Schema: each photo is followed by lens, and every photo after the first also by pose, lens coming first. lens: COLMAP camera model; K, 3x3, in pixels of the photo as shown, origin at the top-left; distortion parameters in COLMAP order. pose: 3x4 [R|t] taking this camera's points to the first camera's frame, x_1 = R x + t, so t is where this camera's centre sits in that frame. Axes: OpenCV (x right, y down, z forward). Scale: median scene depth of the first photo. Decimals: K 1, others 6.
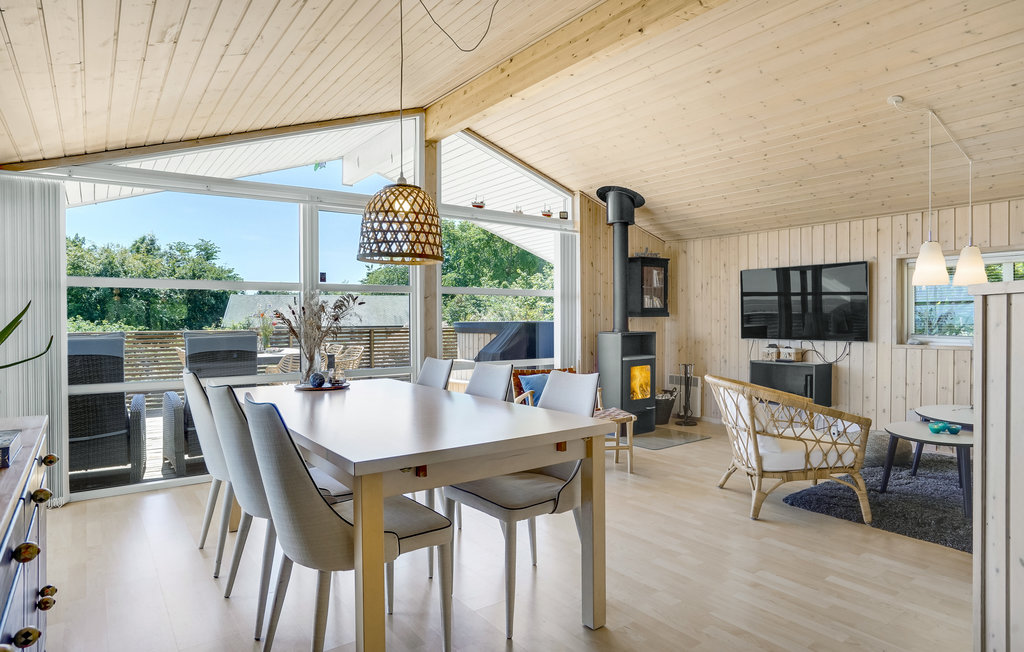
lens RADIAL K [[587.1, 0, 512.0], [0, 587.1, 326.0], [0, 0, 1]] dist [-0.056177, 0.039285]
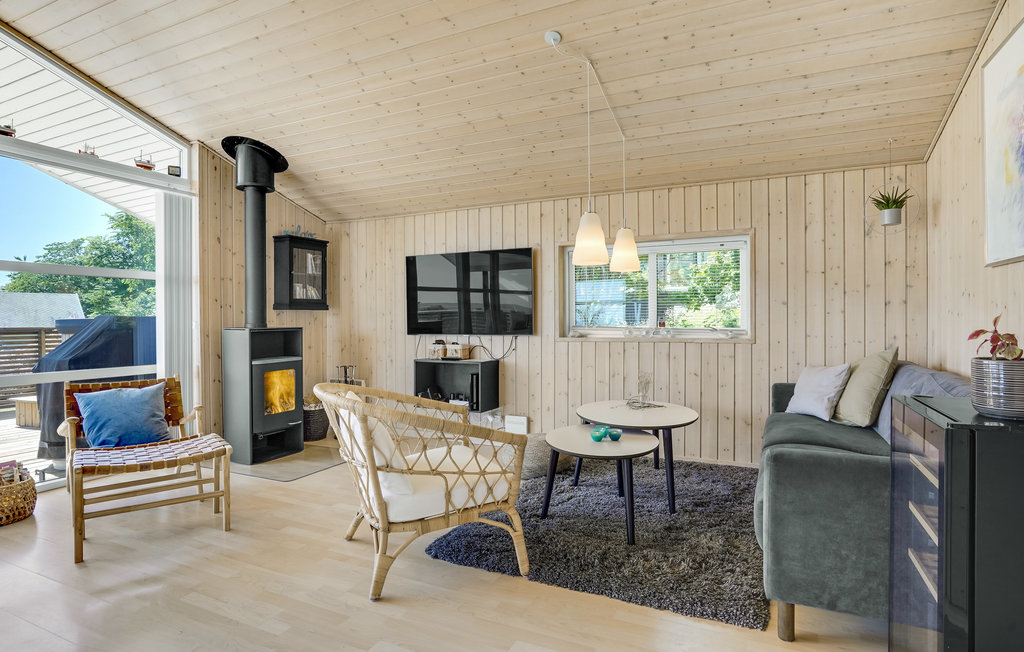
lens RADIAL K [[562.1, 0, 512.0], [0, 562.1, 326.0], [0, 0, 1]] dist [-0.044264, 0.000715]
pose [[0.878908, -0.006327, 0.476950, 0.150766], [0.007508, 0.999972, -0.000569, 0.012126], [-0.476933, 0.004081, 0.878930, 0.215354]]
